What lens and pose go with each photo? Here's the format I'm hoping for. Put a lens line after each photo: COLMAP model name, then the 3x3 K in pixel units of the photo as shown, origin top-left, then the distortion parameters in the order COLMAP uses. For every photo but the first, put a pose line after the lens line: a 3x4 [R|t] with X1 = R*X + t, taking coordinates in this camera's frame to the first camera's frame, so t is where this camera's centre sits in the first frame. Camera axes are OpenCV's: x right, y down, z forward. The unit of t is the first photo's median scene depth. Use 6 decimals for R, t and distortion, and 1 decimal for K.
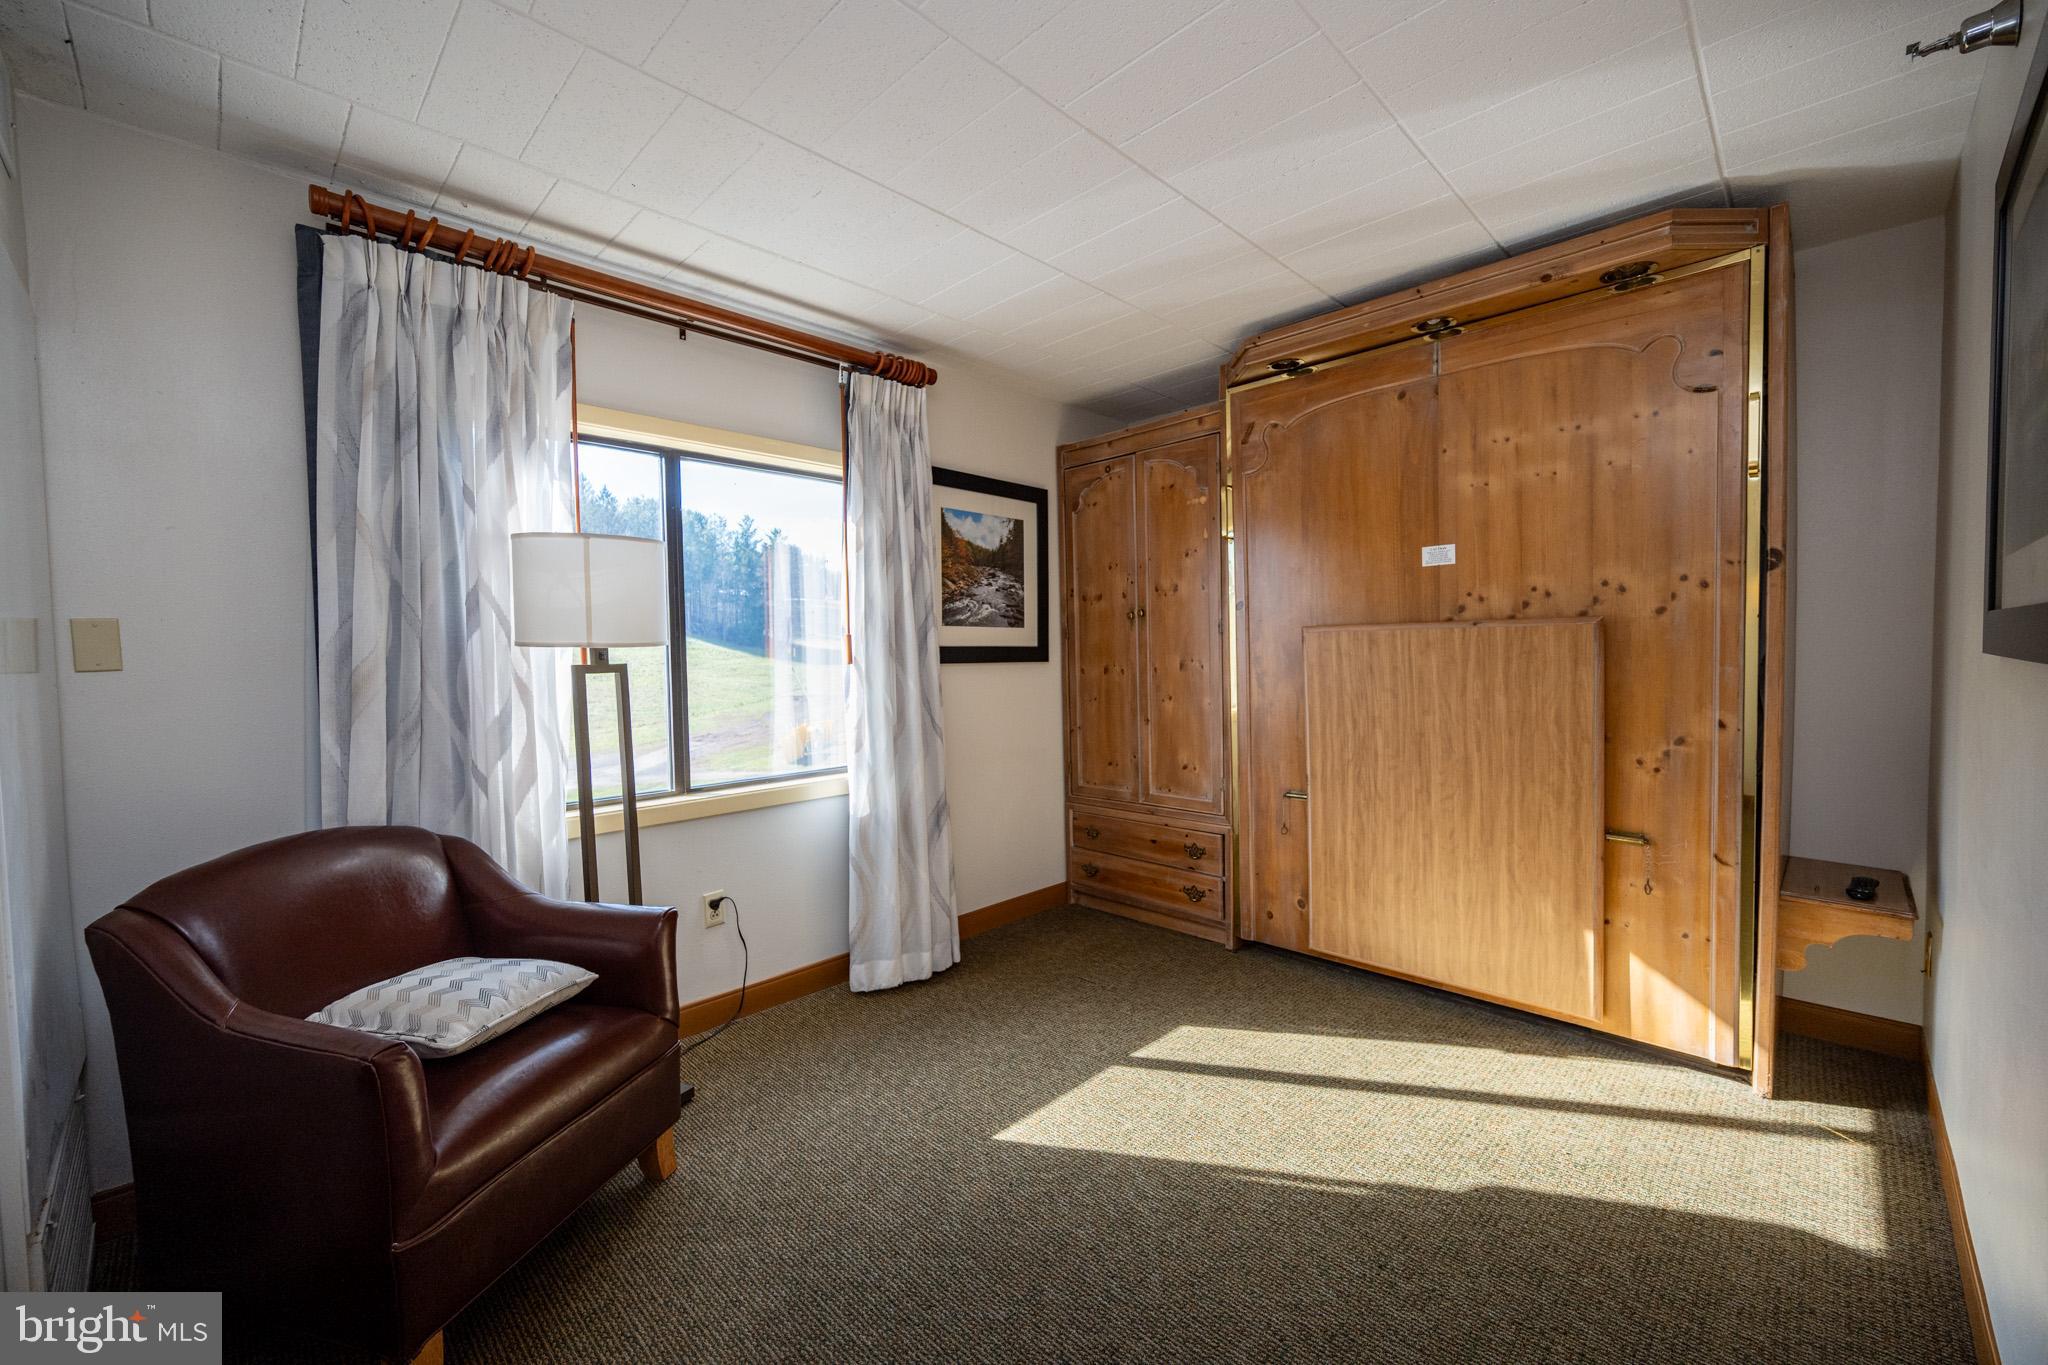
lens RADIAL K [[826.3, 0, 1024.7], [0, 826.3, 681.4], [0, 0, 1]] dist [-0.004784, -0.000583]
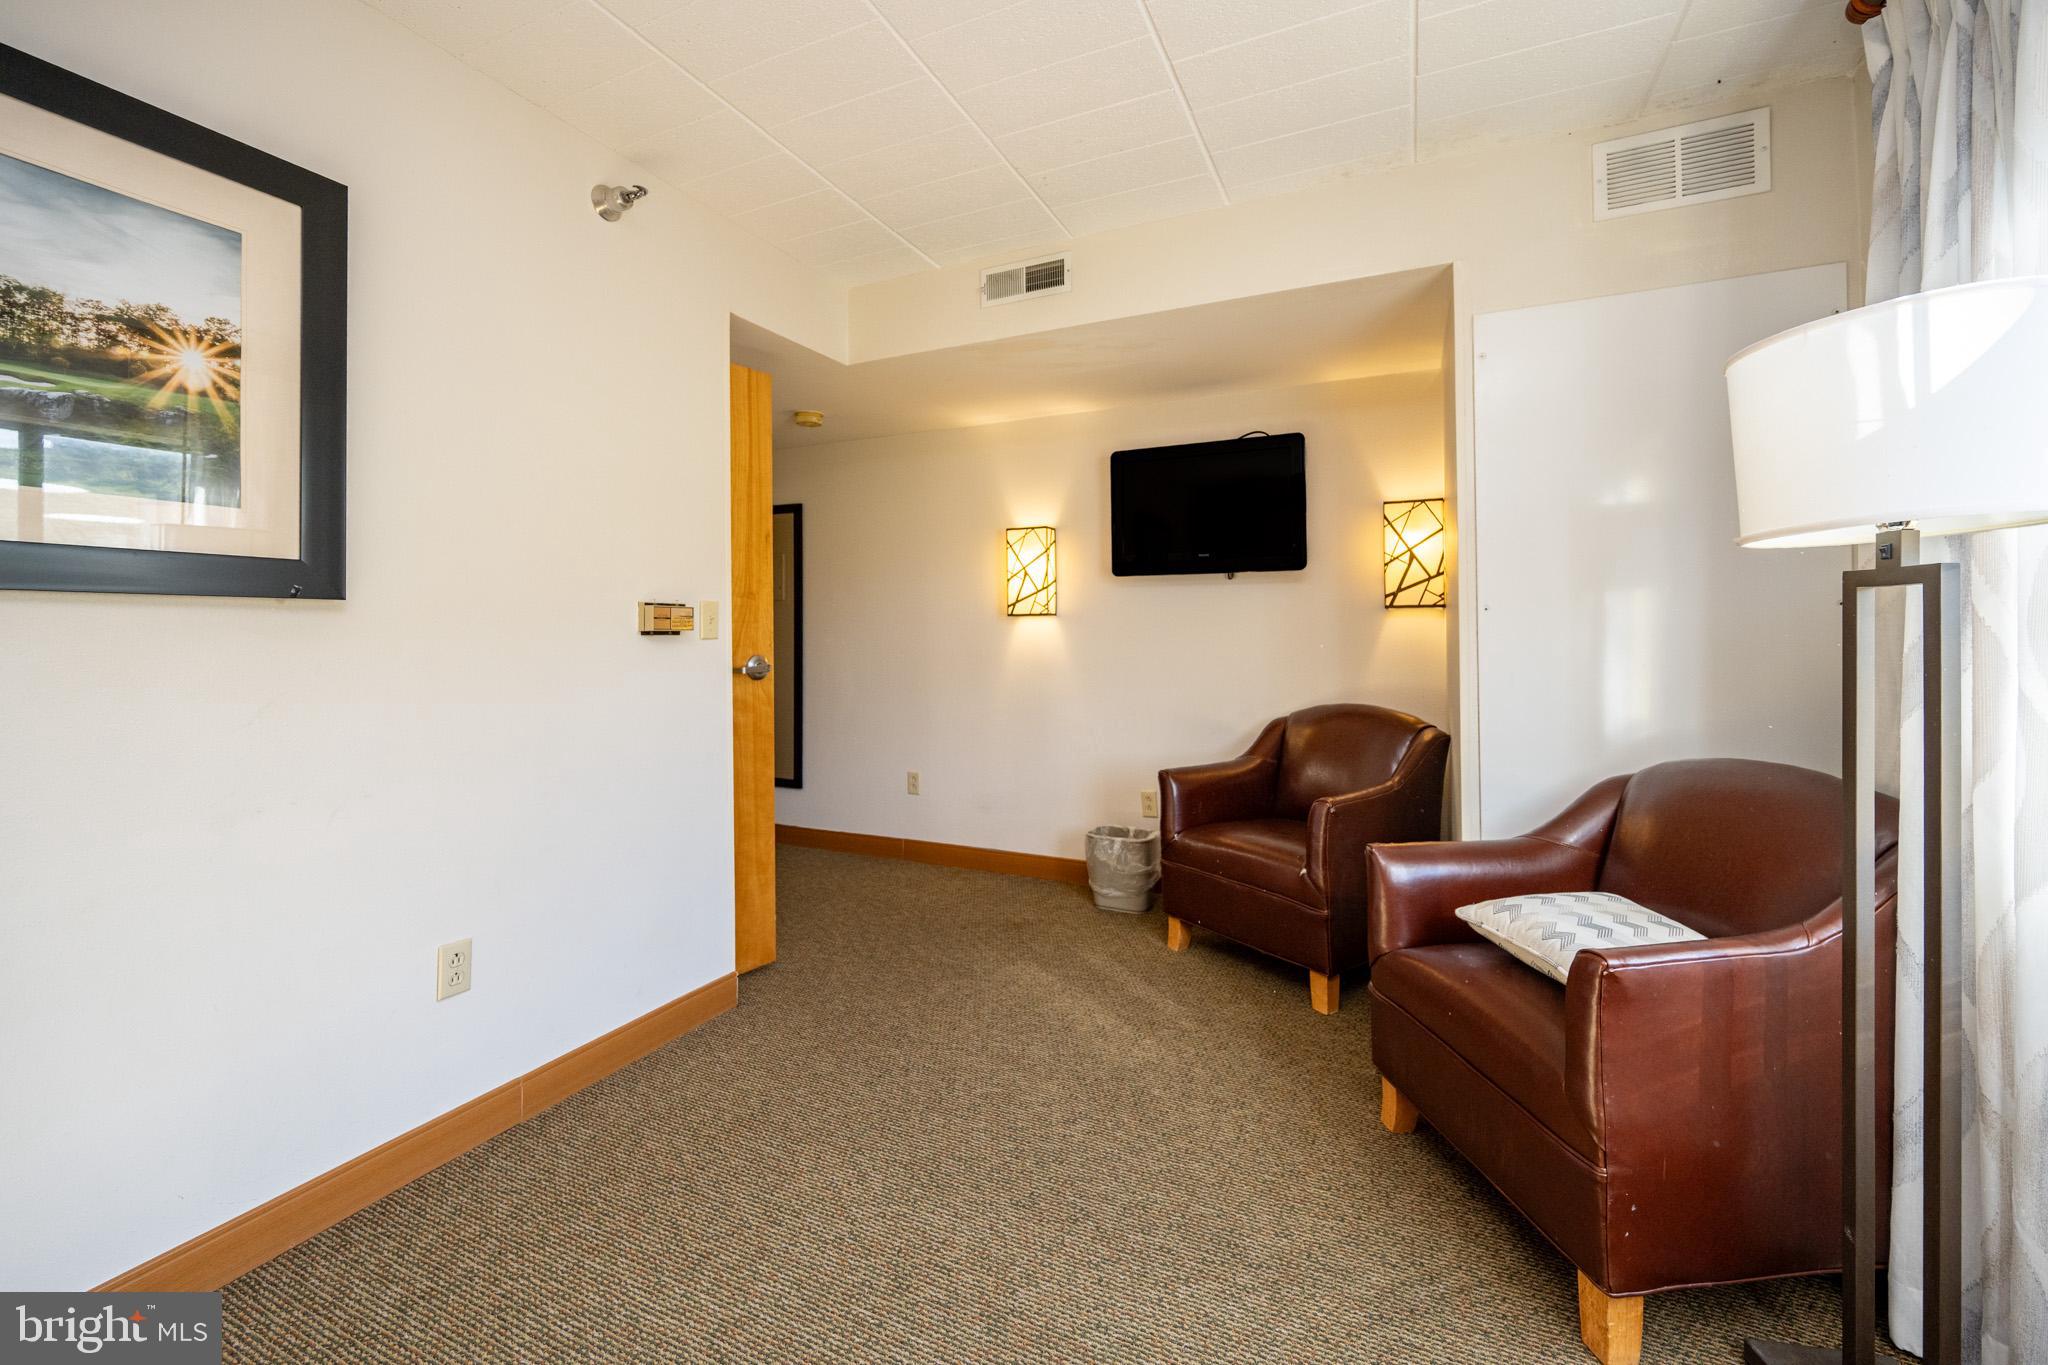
lens RADIAL K [[826.3, 0, 1071.4], [0, 826.3, 646.4], [0, 0, 1]] dist [-0.004784, -0.000583]
pose [[-0.921336, 0.024238, -0.388010, 0.124049], [0.001096, 0.998212, 0.059755, -0.001856], [0.388765, 0.054629, -0.919716, 0.951406]]
